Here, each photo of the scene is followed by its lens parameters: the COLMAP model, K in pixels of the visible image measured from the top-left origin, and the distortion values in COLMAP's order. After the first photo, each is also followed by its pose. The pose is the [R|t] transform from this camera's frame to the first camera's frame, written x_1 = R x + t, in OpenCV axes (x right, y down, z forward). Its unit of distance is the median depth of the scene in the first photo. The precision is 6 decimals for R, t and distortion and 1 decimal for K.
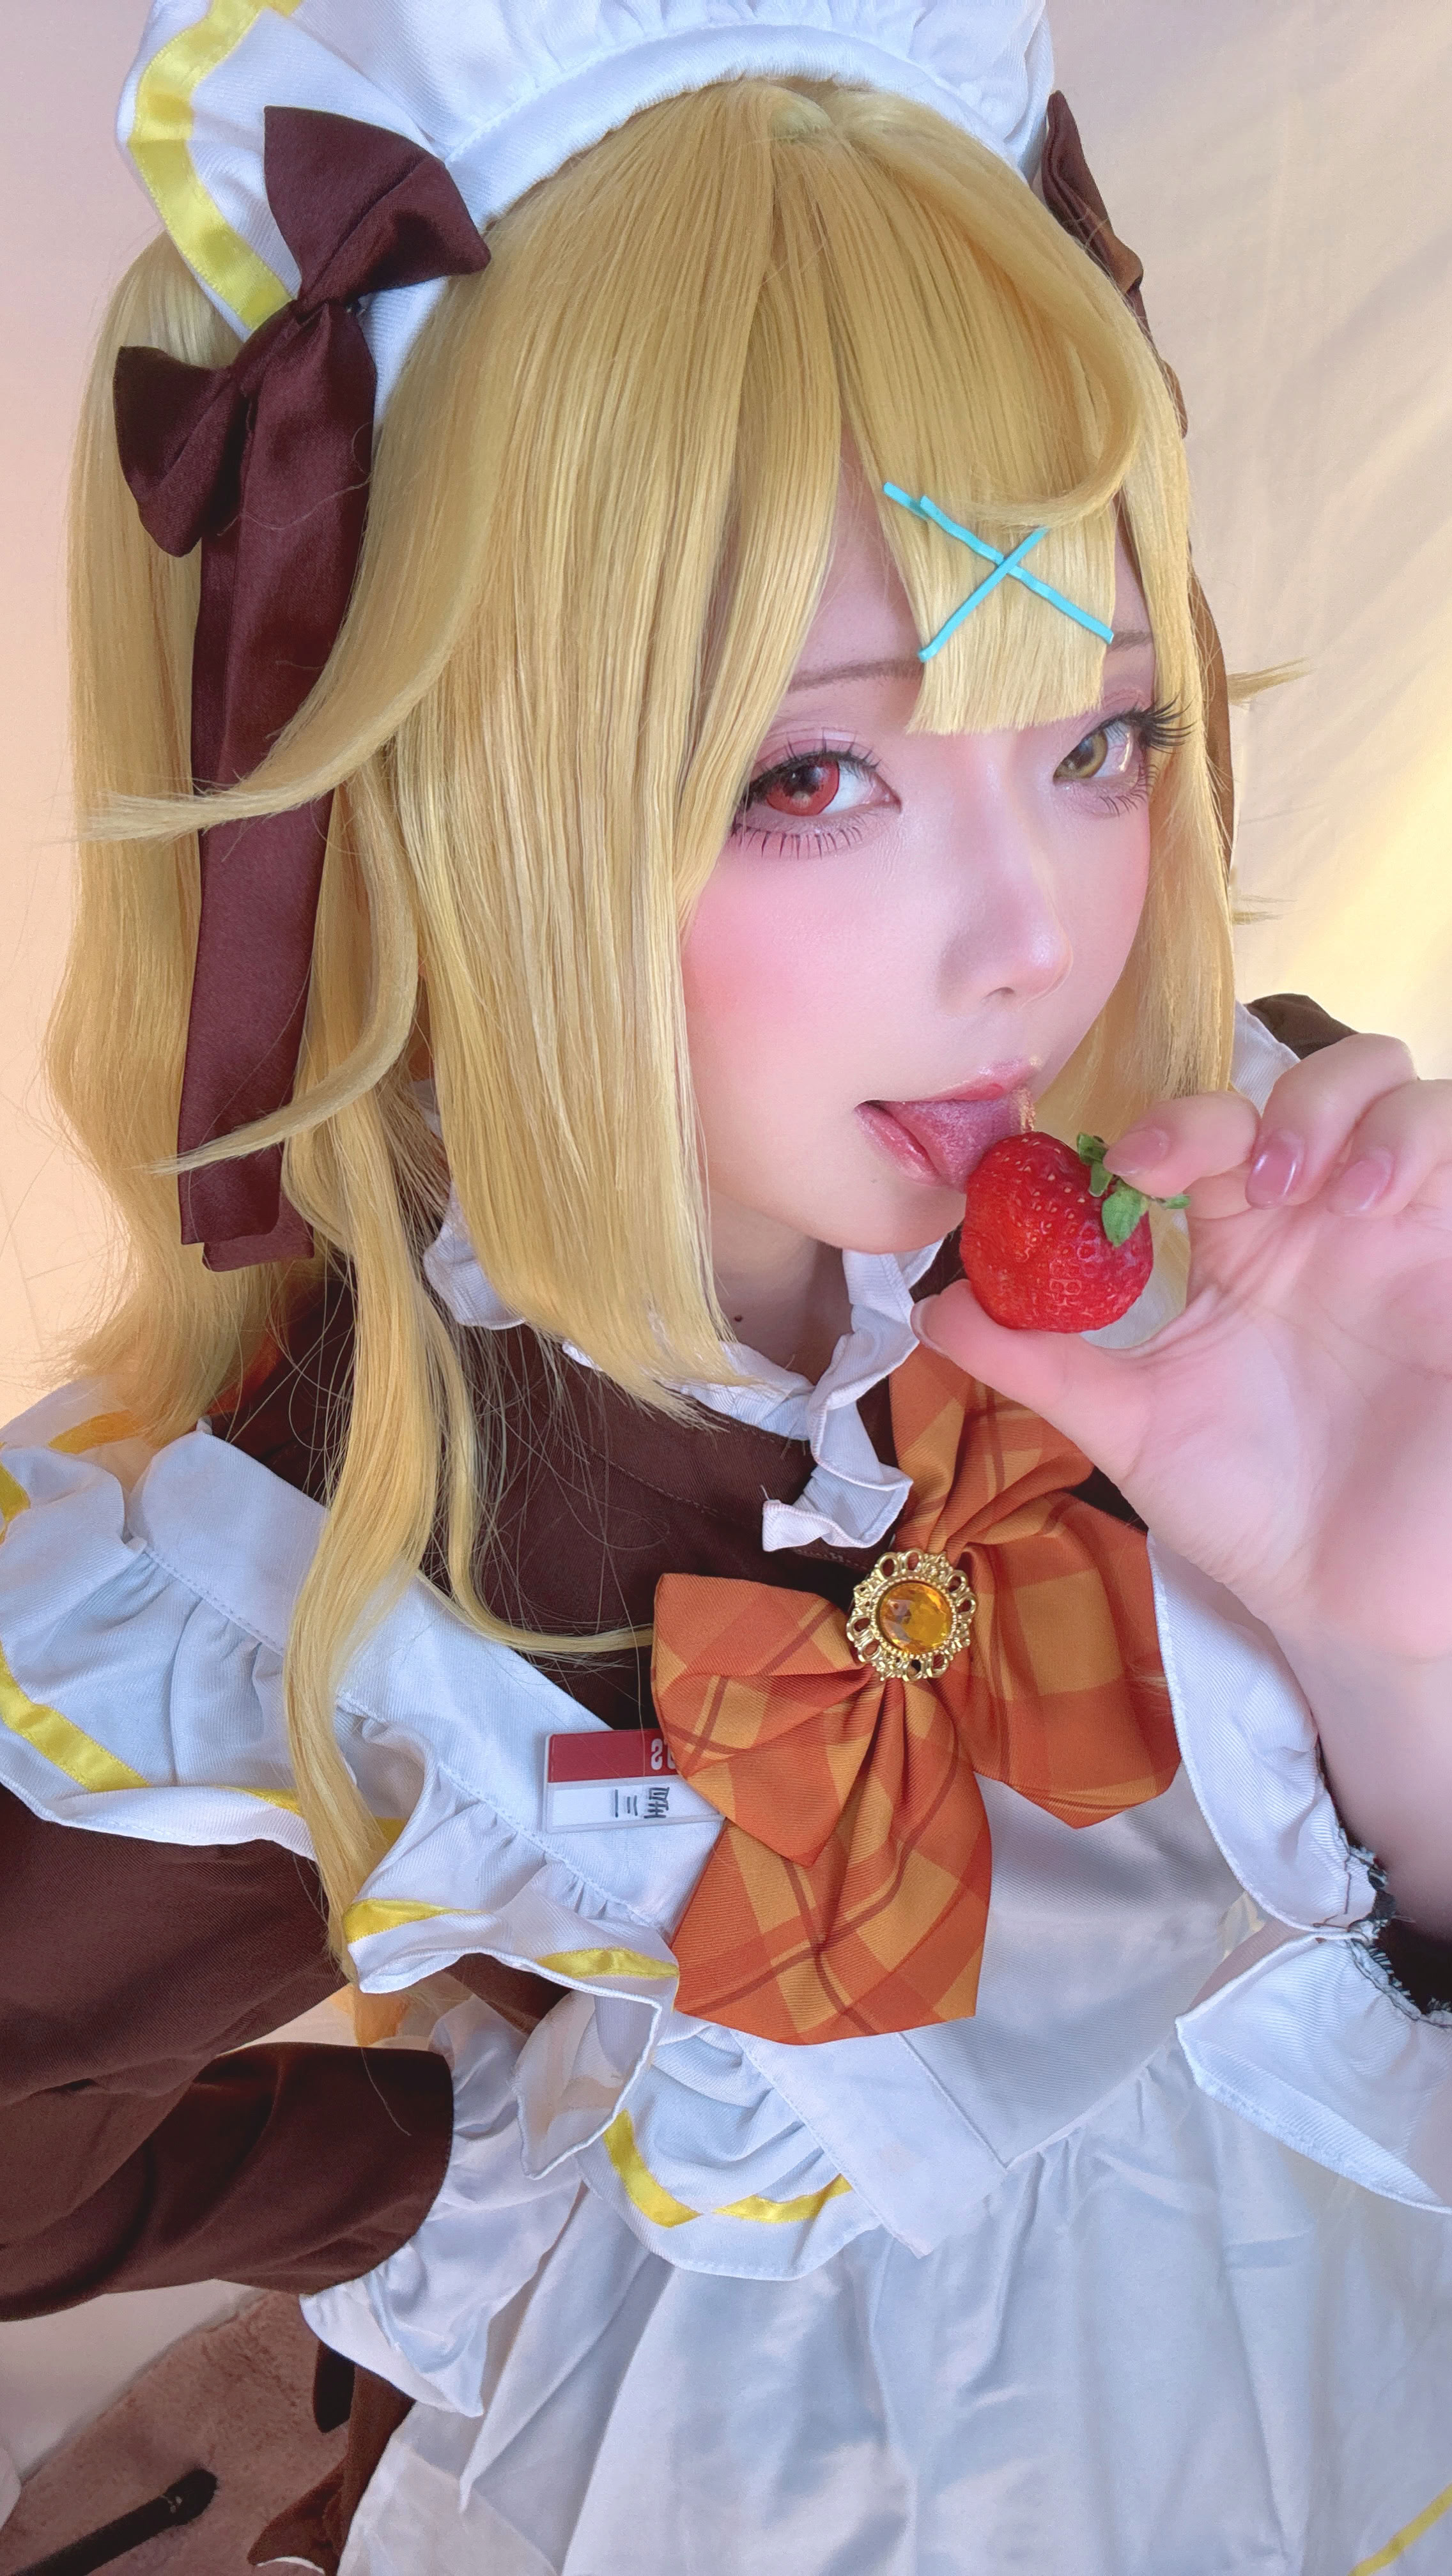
lens RADIAL K [[1729.6, 0, 726.0], [0, 1729.6, 1288.0], [0, 0, 1]] dist [-0.001975, -0.005927]
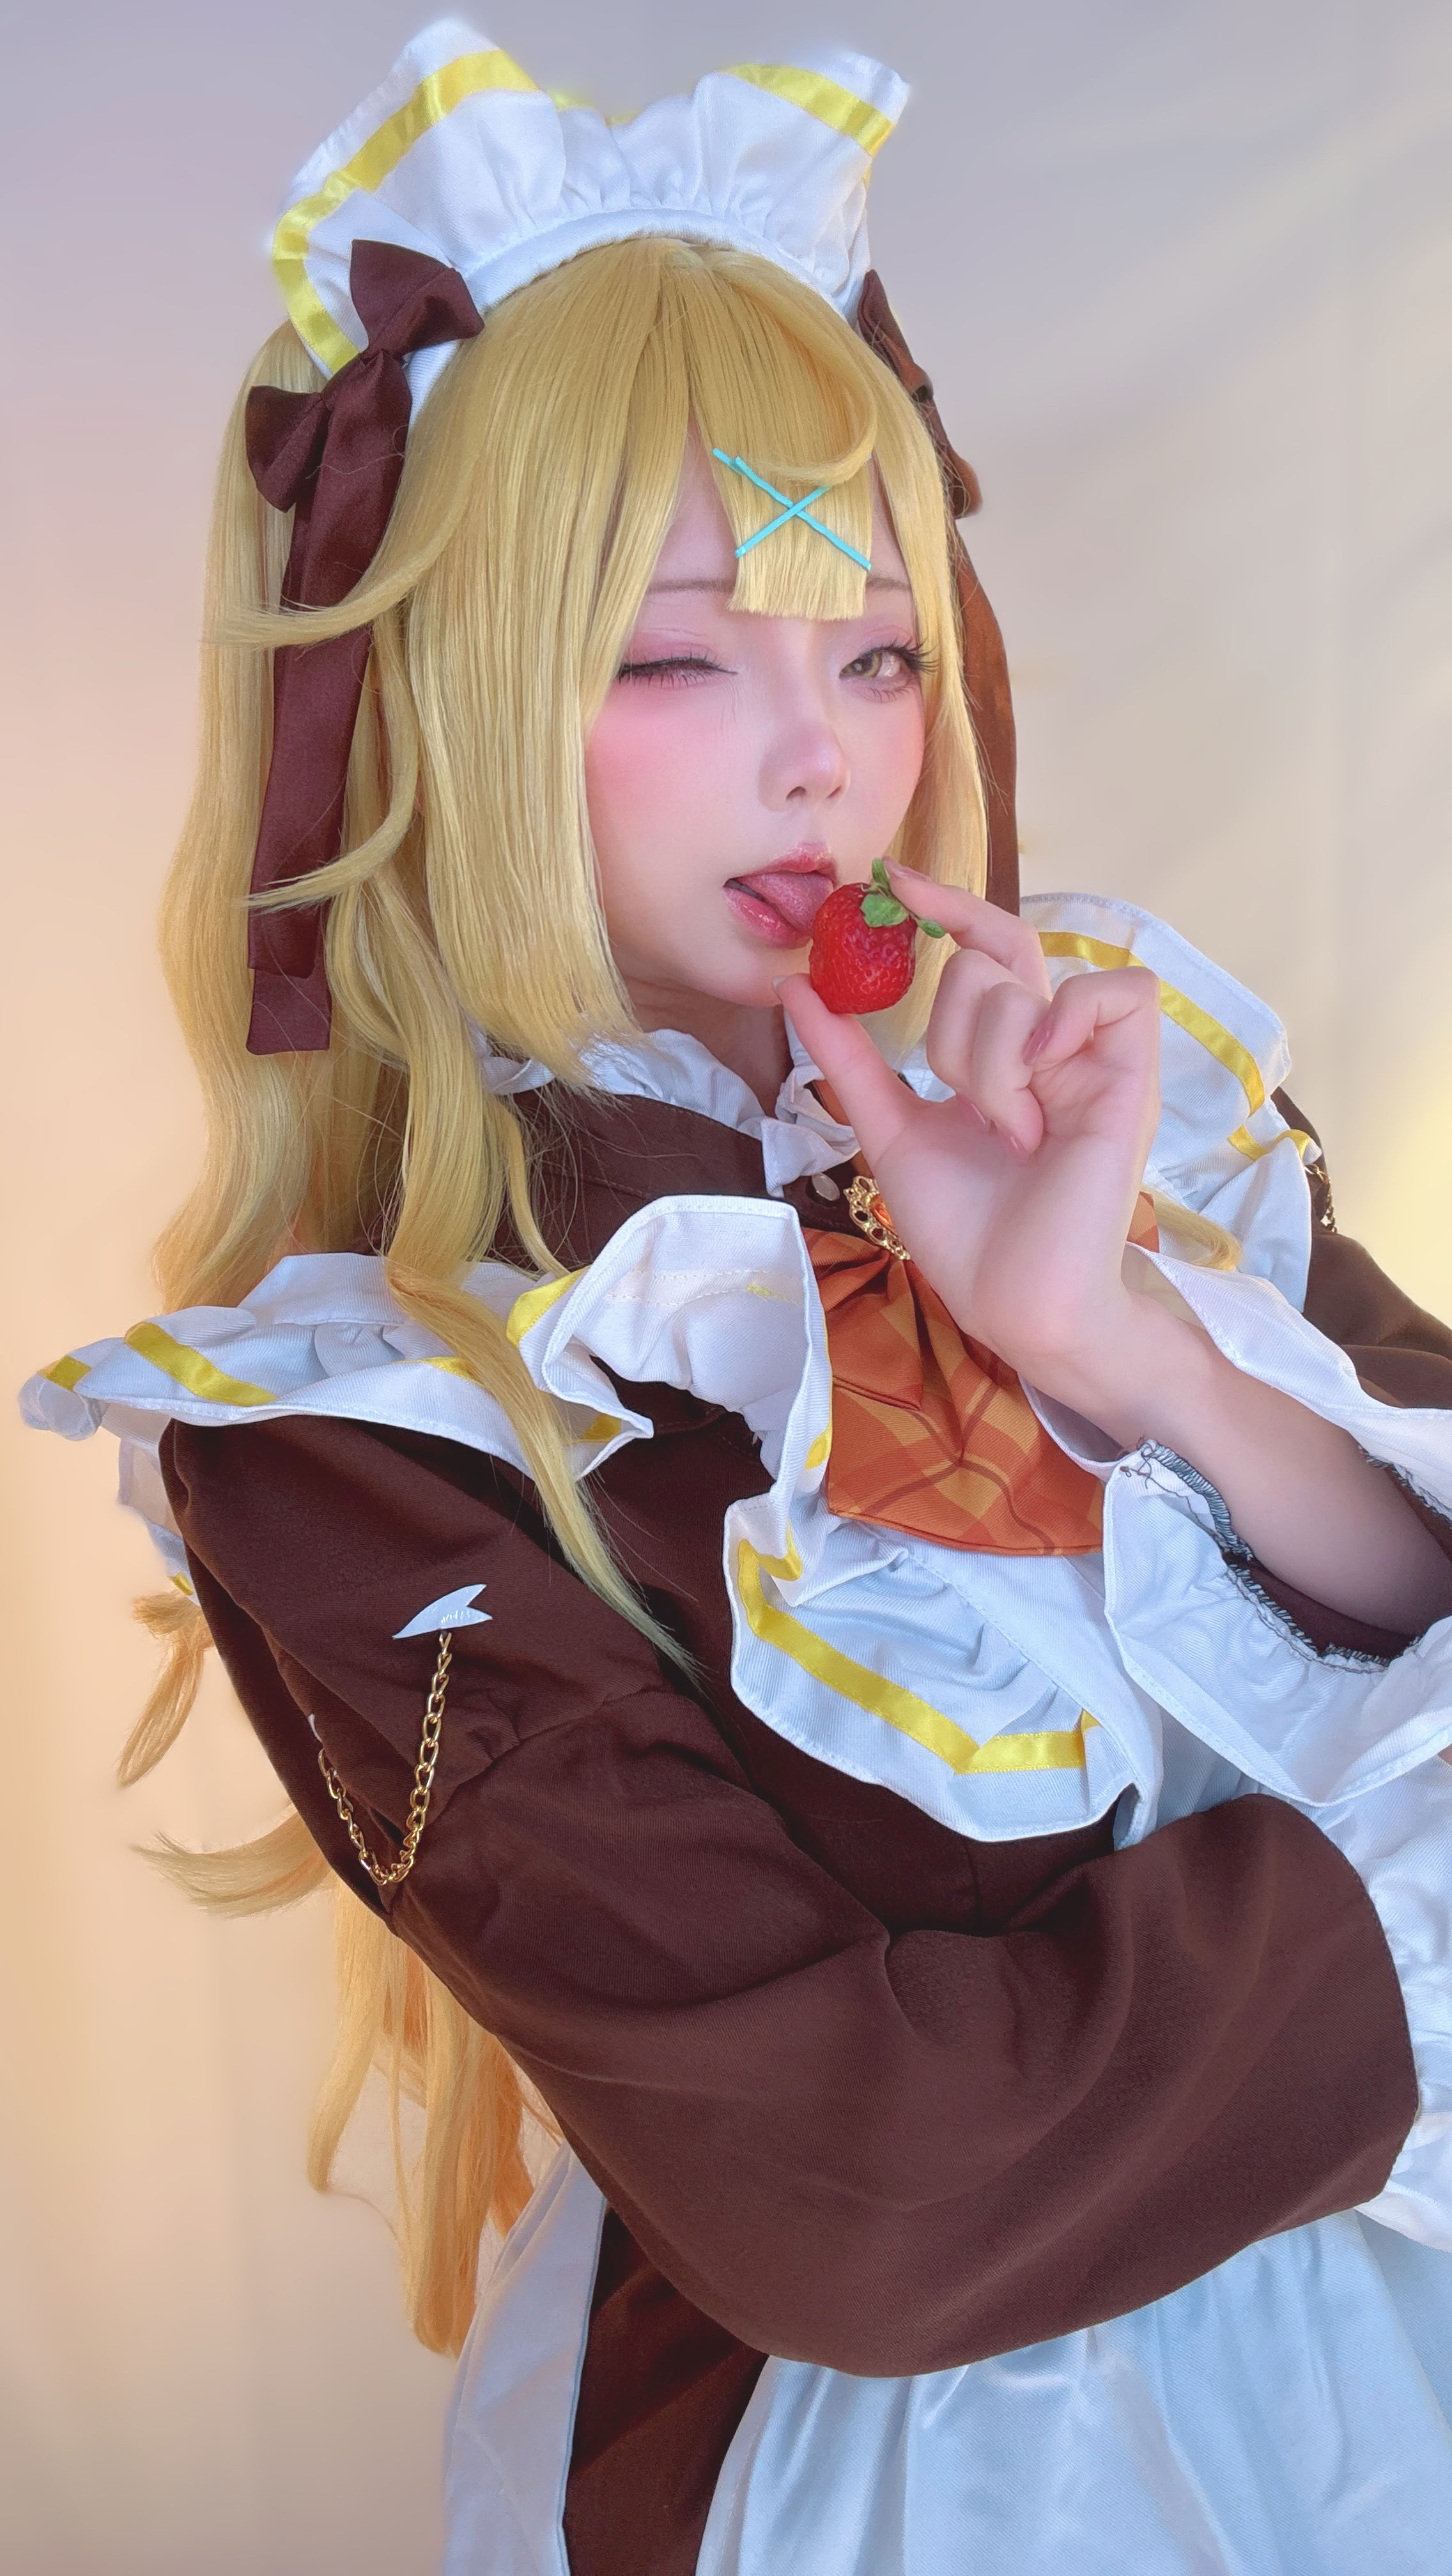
lens RADIAL K [[1742.0, 0, 737.3], [0, 1742.0, 1352.6], [0, 0, 1]] dist [0.000703, -0.031558]
pose [[0.999215, 0.035692, -0.017206, 0.156678], [-0.037568, 0.991439, -0.125051, 0.531164], [0.012595, 0.125599, 0.992001, -0.473196]]
